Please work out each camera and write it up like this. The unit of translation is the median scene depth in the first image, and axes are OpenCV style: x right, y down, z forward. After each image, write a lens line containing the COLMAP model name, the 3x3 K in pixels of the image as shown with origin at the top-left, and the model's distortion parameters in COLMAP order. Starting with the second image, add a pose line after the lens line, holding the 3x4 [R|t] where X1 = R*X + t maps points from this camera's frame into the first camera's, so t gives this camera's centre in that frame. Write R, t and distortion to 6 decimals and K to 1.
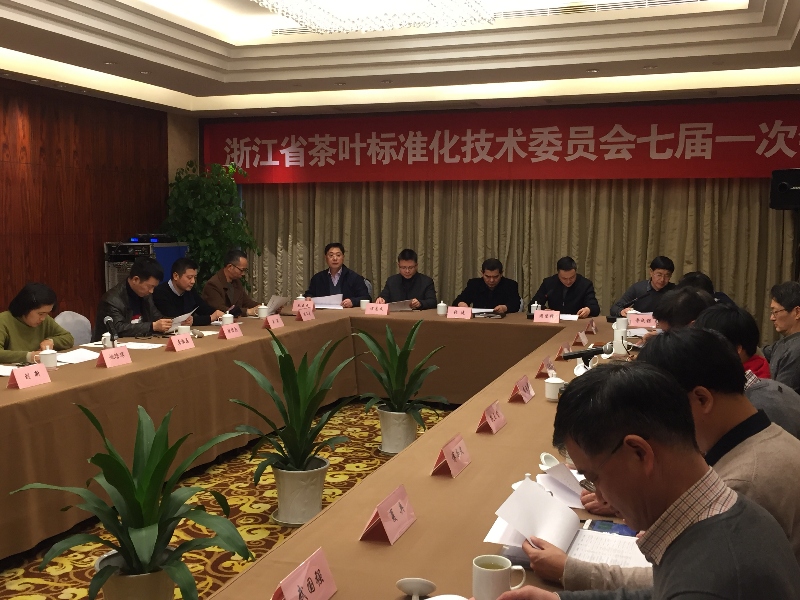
lens RADIAL K [[849.5, 0, 398.5], [0, 849.5, 296.8], [0, 0, 1]] dist [0.019182, 0.000000]
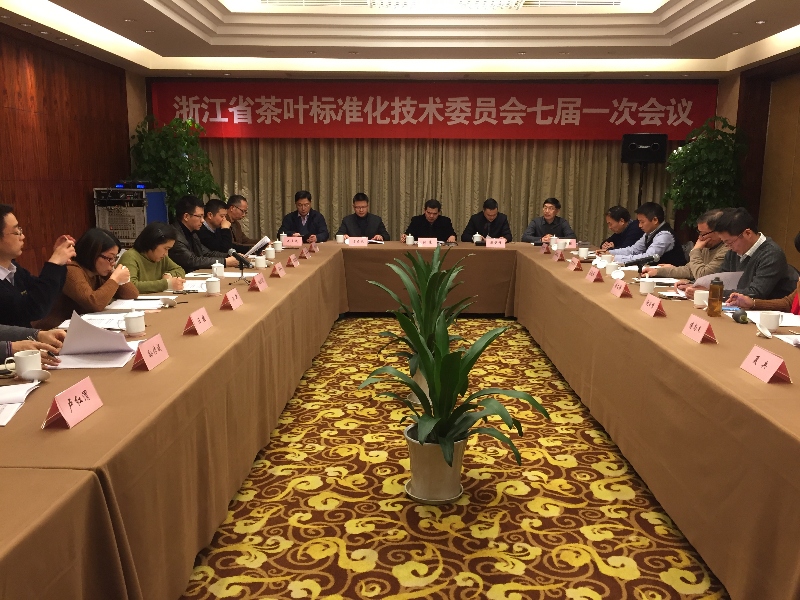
lens RADIAL K [[673.5, 0, 401.1], [0, 673.5, 302.2], [0, 0, 1]] dist [0.038427, -0.028412]
pose [[0.950958, -0.054355, 0.304505, -0.235112], [0.025078, 0.994747, 0.099246, 0.005445], [-0.308300, -0.086743, 0.947326, 0.031533]]
